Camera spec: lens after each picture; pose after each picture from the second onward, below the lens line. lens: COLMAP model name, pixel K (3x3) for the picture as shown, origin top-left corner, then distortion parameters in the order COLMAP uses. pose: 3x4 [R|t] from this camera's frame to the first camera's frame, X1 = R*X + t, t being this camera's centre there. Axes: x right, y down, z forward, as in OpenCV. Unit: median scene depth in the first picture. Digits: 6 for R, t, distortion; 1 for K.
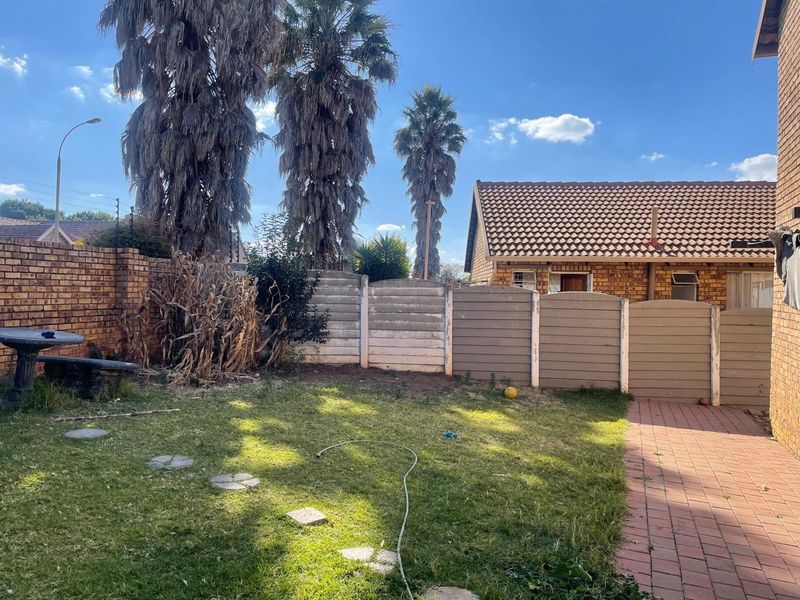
lens RADIAL K [[590.6, 0, 388.7], [0, 590.6, 300.7], [0, 0, 1]] dist [0.050064, -0.047271]
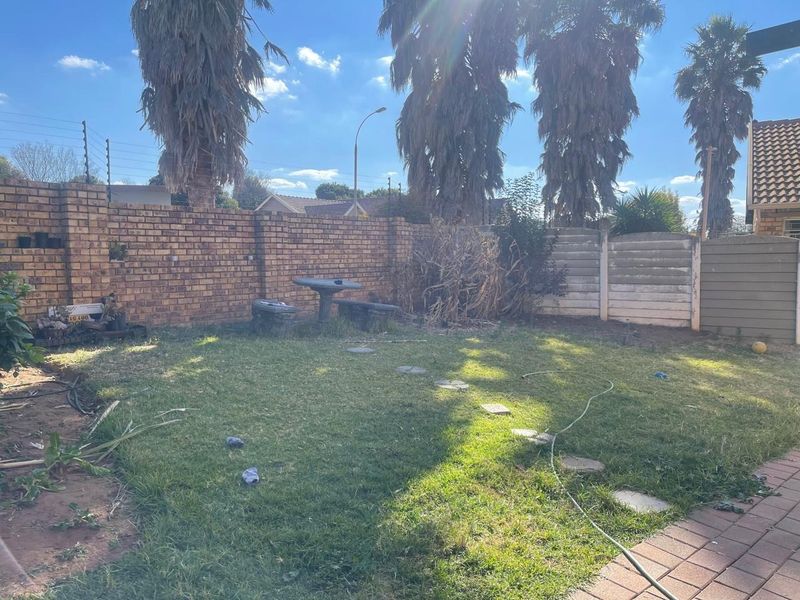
lens RADIAL K [[590.6, 0, 388.7], [0, 590.6, 300.7], [0, 0, 1]] dist [0.050064, -0.047271]
pose [[0.894623, 0.010483, -0.446699, 0.087194], [0.015706, 0.998369, 0.054885, 0.015466], [0.446546, -0.056117, 0.892999, -0.103242]]
